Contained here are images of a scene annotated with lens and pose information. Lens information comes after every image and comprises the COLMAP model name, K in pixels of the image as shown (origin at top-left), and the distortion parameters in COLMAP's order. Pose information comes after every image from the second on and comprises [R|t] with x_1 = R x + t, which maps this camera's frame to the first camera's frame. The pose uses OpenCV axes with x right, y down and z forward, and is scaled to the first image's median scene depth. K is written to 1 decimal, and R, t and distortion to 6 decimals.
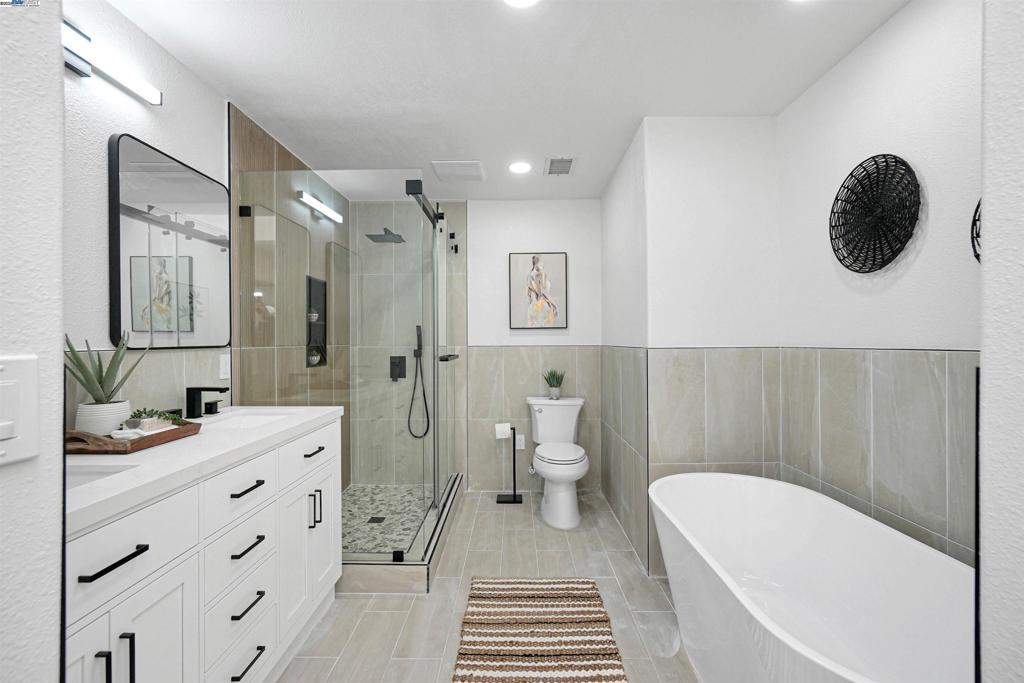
lens RADIAL K [[445.9, 0, 511.7], [0, 445.9, 337.7], [0, 0, 1]] dist [-0.001790, 0.000194]
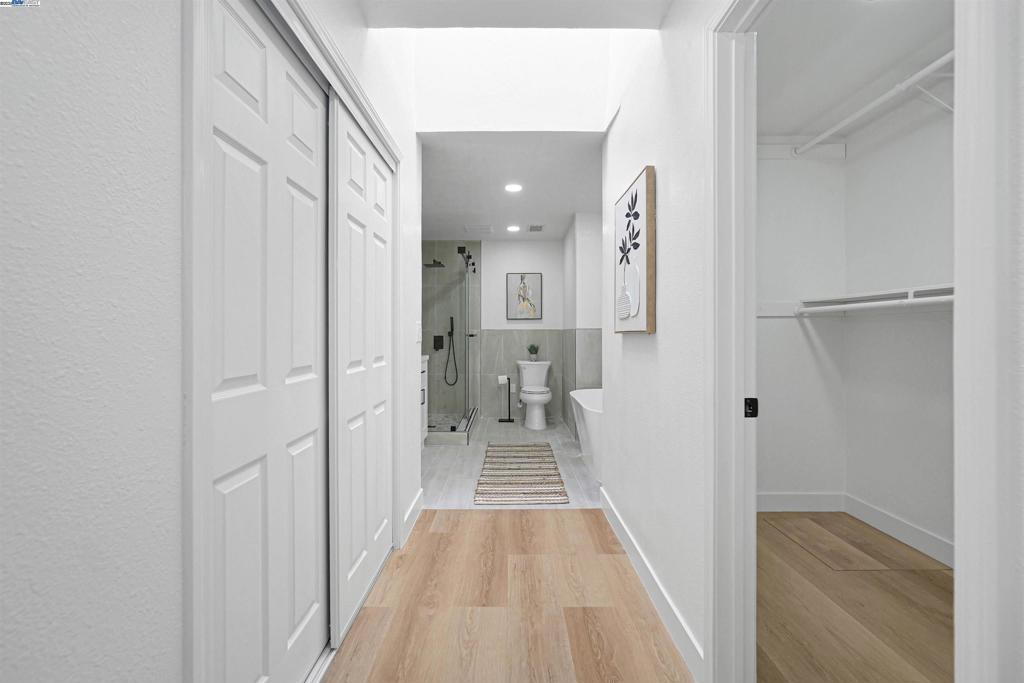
lens RADIAL K [[445.9, 0, 511.7], [0, 445.9, 337.7], [0, 0, 1]] dist [-0.001790, 0.000194]
pose [[0.999893, 0.005043, 0.013764, -0.009294], [-0.005256, 0.999867, 0.015438, 0.023240], [-0.013685, -0.015509, 0.999786, -0.670336]]
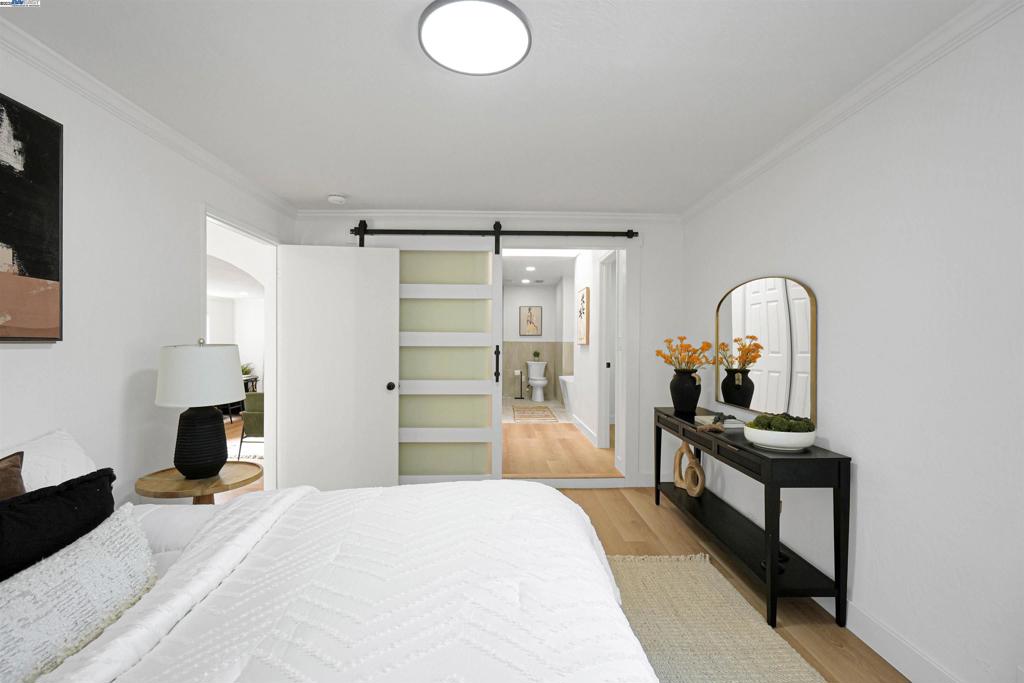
lens RADIAL K [[442.5, 0, 512.0], [0, 442.5, 341.5], [0, 0, 1]] dist [-0.001004, 0.000017]
pose [[0.999177, 0.012025, 0.038741, -0.156226], [-0.012067, 0.999927, 0.000863, 0.015480], [-0.038728, -0.001330, 0.999249, -1.665641]]
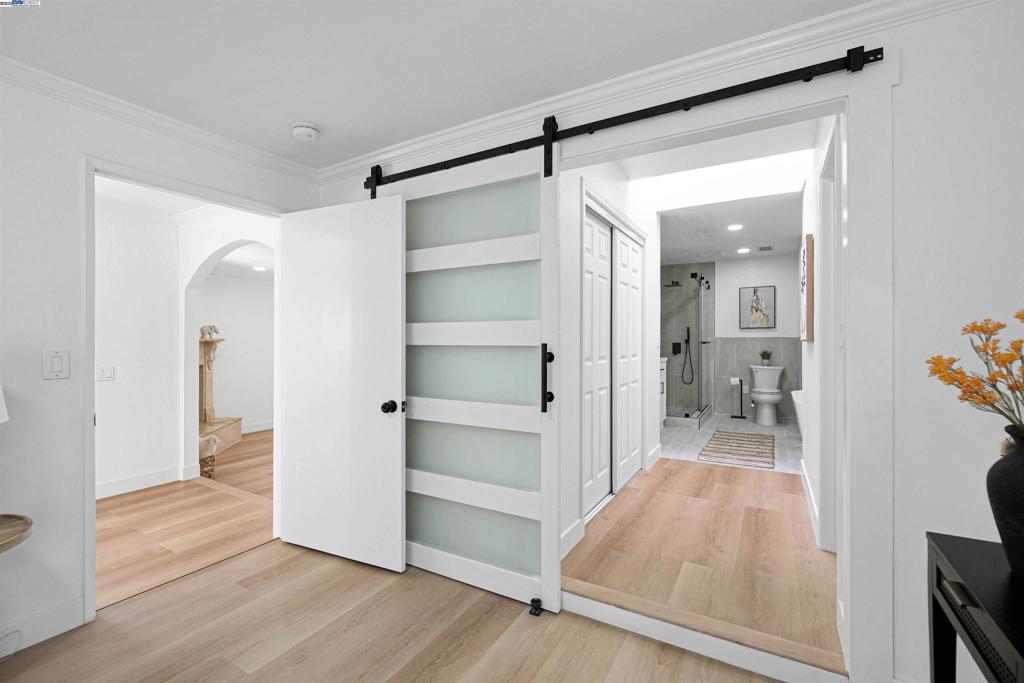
lens RADIAL K [[445.9, 0, 511.7], [0, 445.9, 337.7], [0, 0, 1]] dist [-0.001790, 0.000194]
pose [[0.869221, 0.003597, -0.494410, 0.092103], [-0.002586, 0.999993, 0.002730, 0.016957], [0.494417, -0.001094, 0.869224, -1.138386]]
